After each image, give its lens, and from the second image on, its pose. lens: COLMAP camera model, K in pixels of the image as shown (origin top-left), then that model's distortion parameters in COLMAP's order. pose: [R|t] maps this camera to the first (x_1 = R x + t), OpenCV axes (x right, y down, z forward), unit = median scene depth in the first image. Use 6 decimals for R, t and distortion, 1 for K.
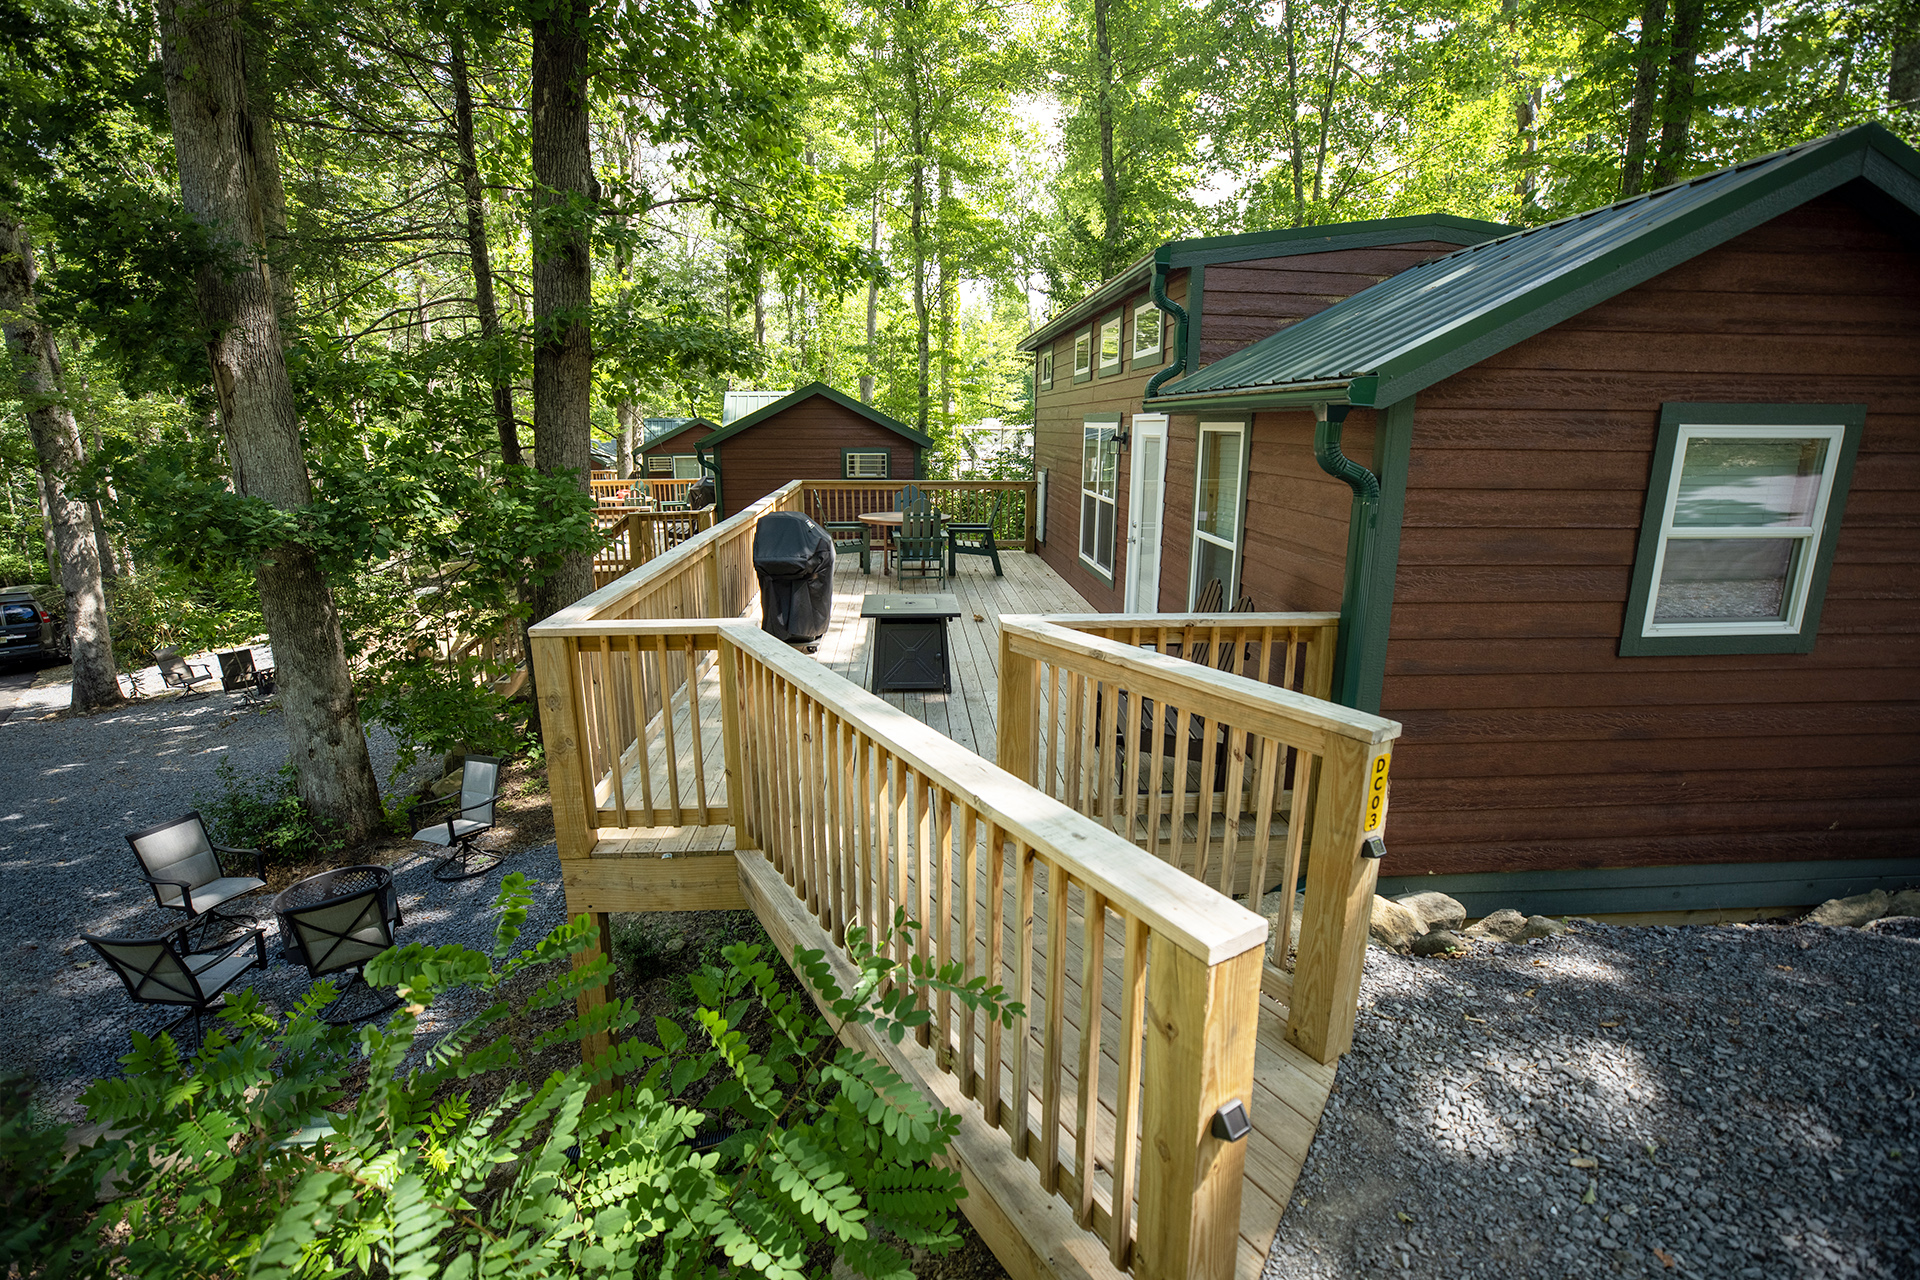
lens RADIAL K [[874.8, 0, 960.0], [0, 874.8, 640.0], [0, 0, 1]] dist [-0.021908, 0.000212]
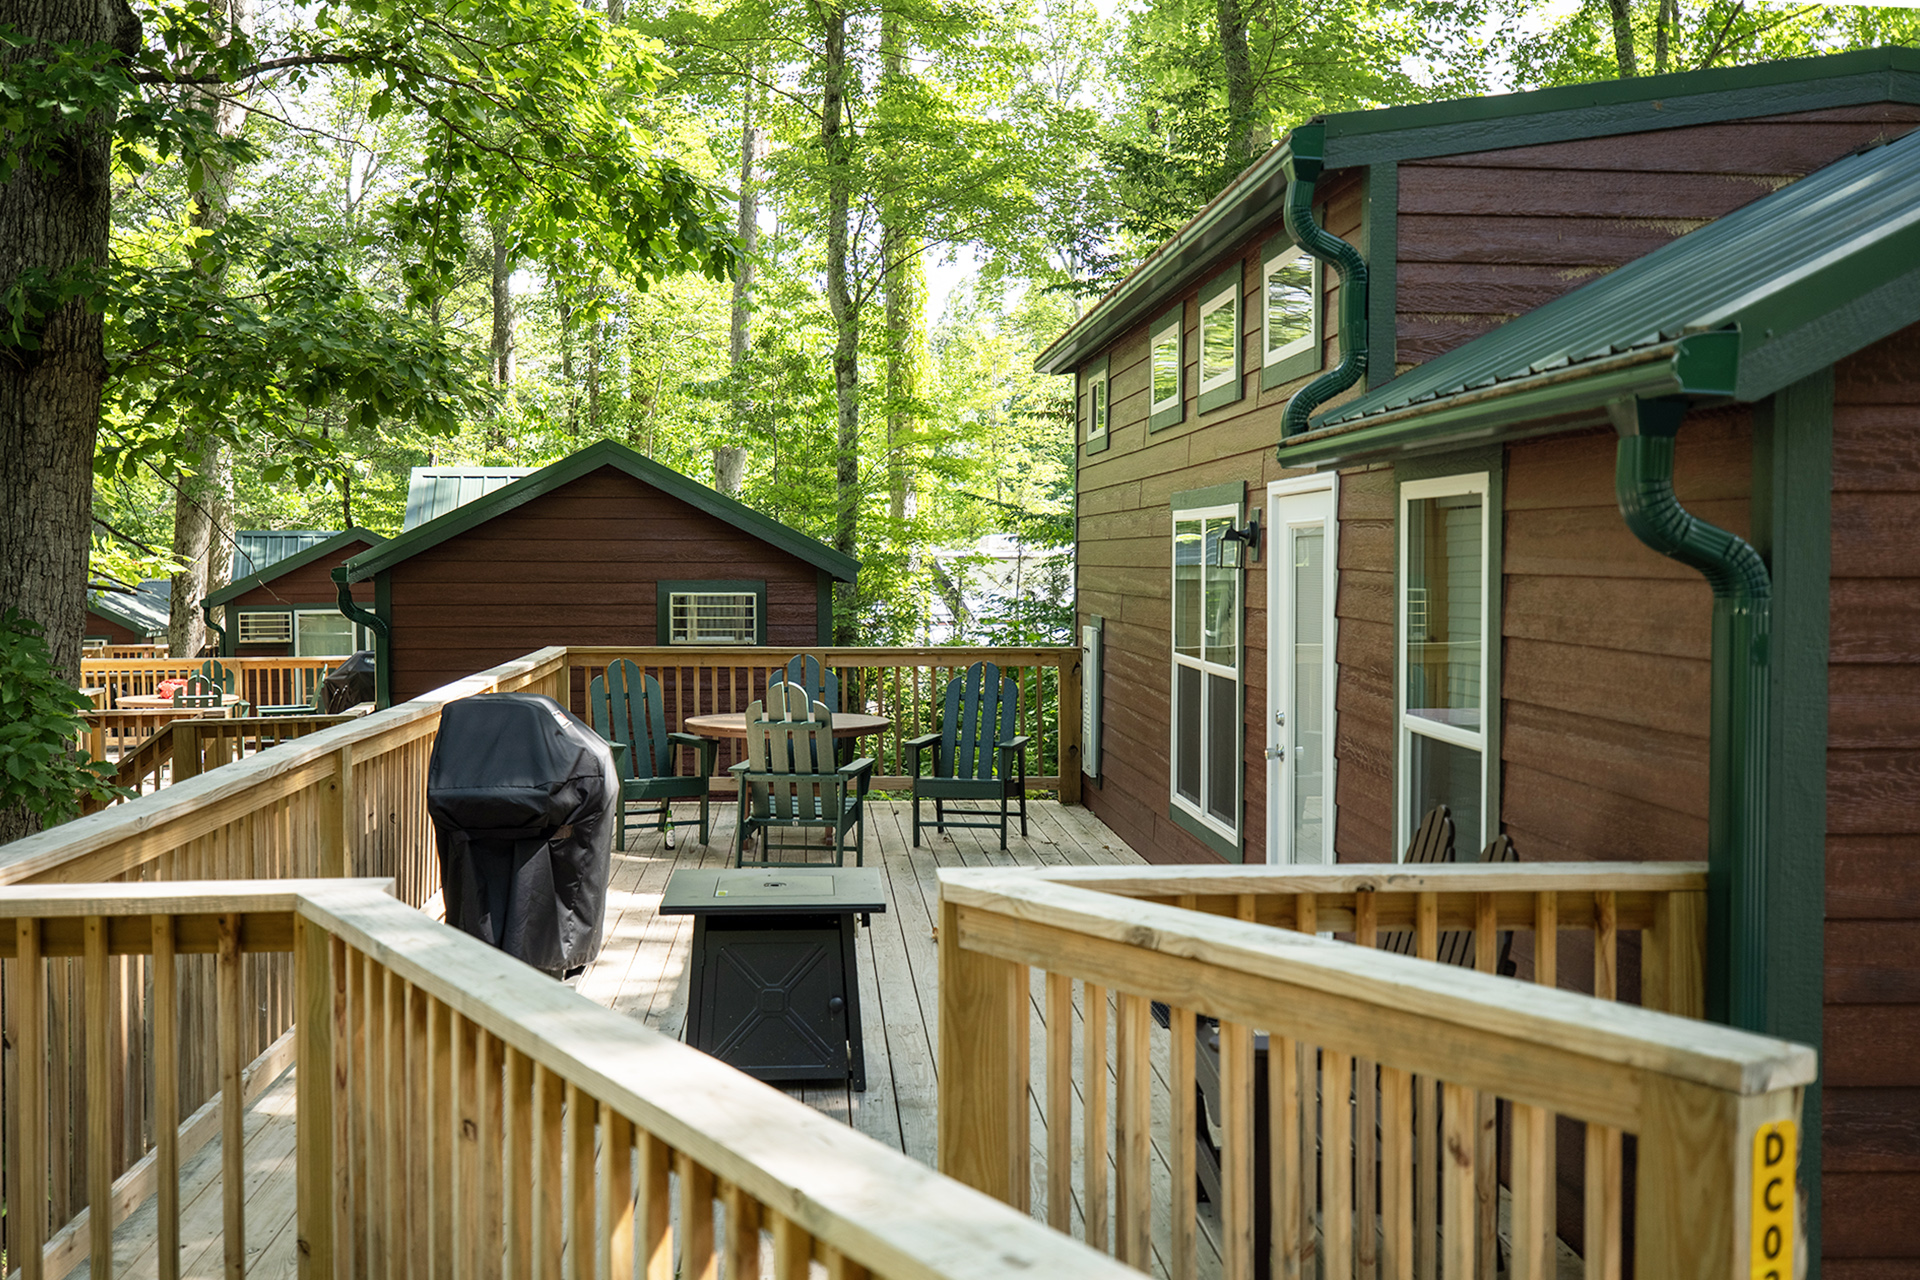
lens RADIAL K [[1942.3, 0, 960.1], [0, 1942.3, 668.5], [0, 0, 1]] dist [0.058304, 0.017524]
pose [[0.999943, -0.004138, 0.009866, 0.028152], [0.005884, 0.982887, -0.184115, 0.032765], [-0.008935, 0.184162, 0.982855, 0.003270]]
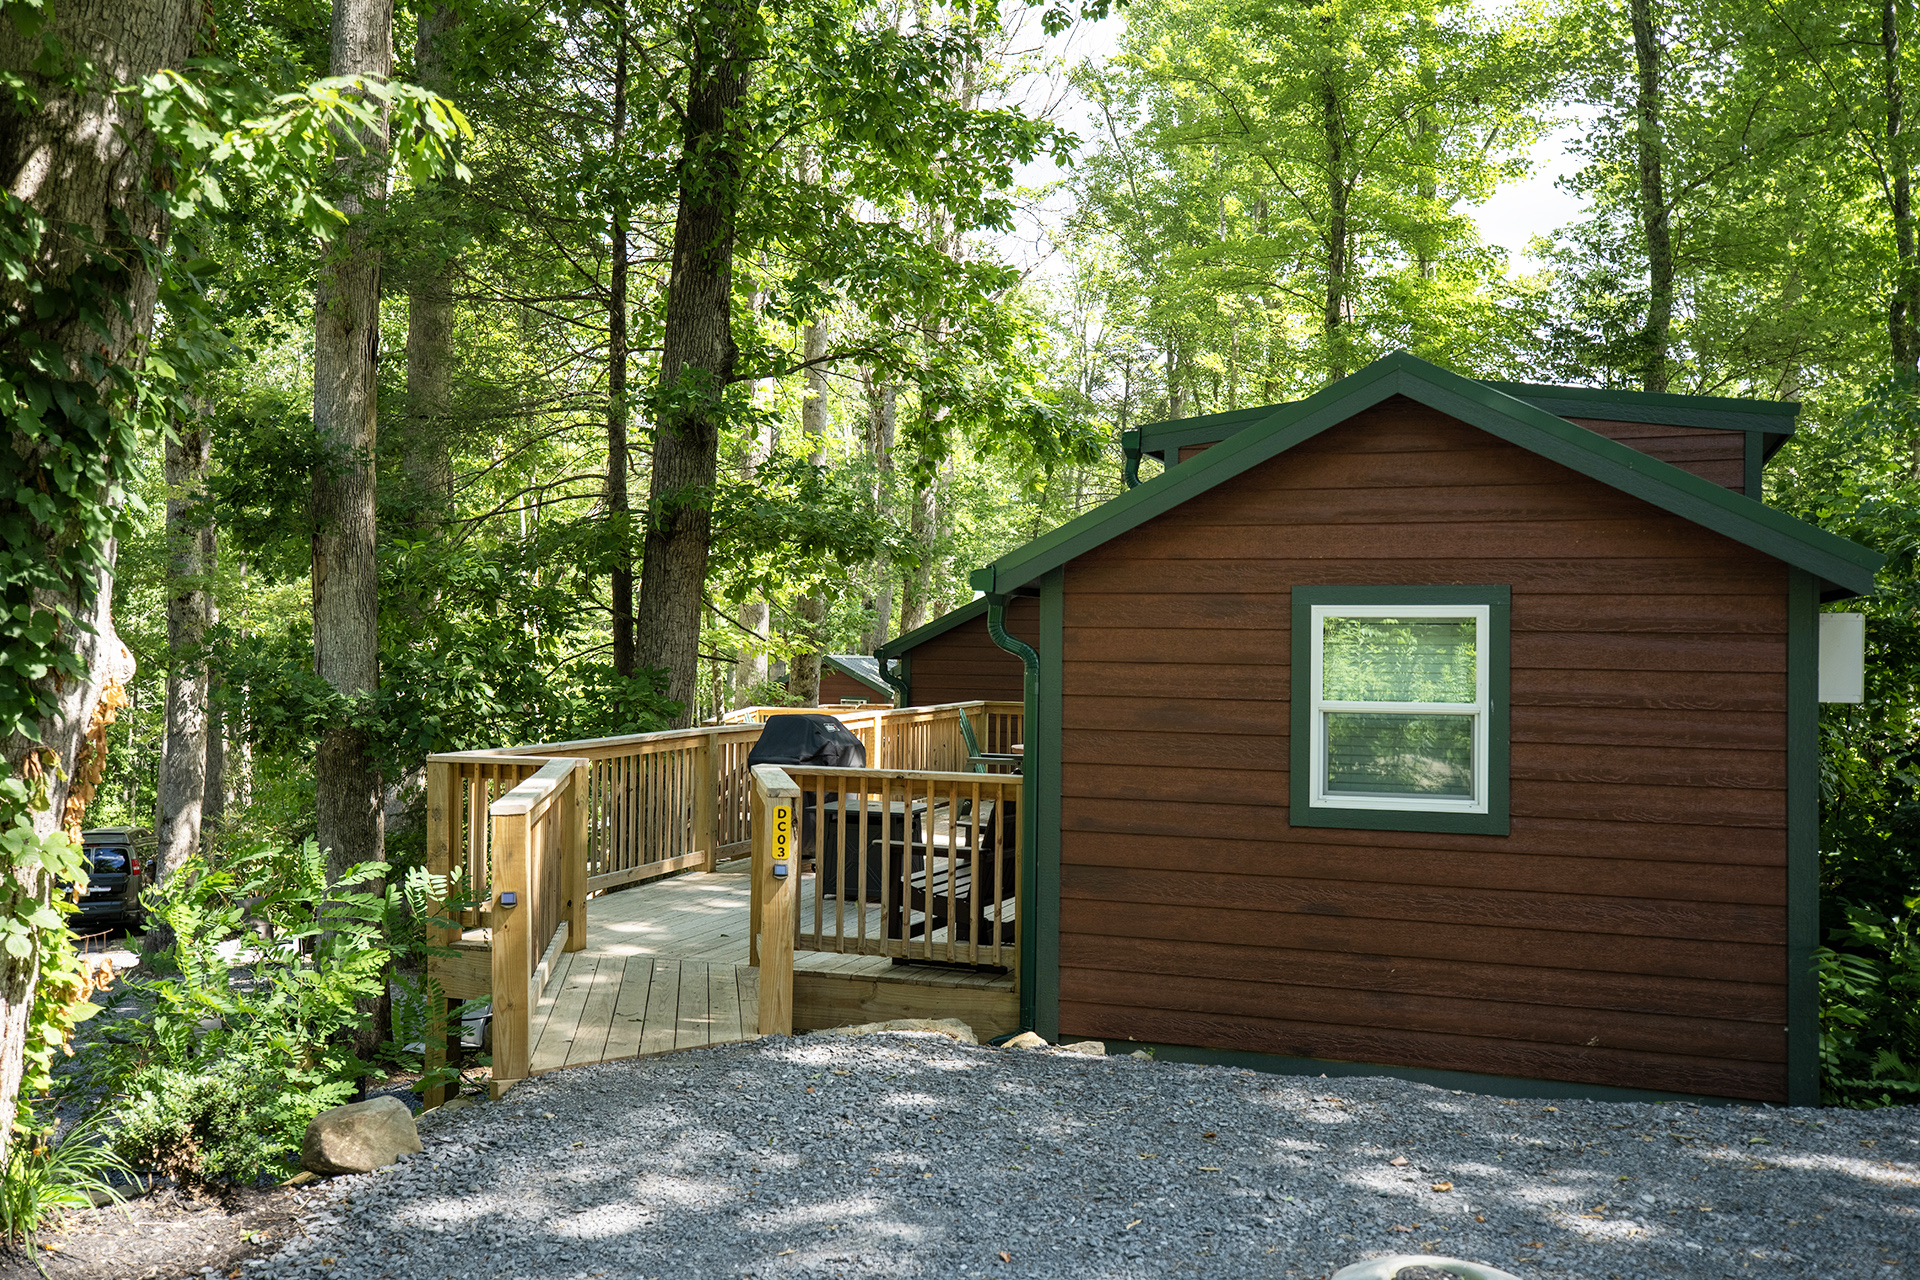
lens RADIAL K [[1780.9, 0, 960.0], [0, 1780.9, 640.0], [0, 0, 1]] dist [0.006169, -0.000159]
pose [[0.921529, 0.008359, -0.388221, 0.746640], [-0.102346, 0.969646, -0.222063, 0.192628], [0.374580, 0.244370, 0.894412, -0.667676]]
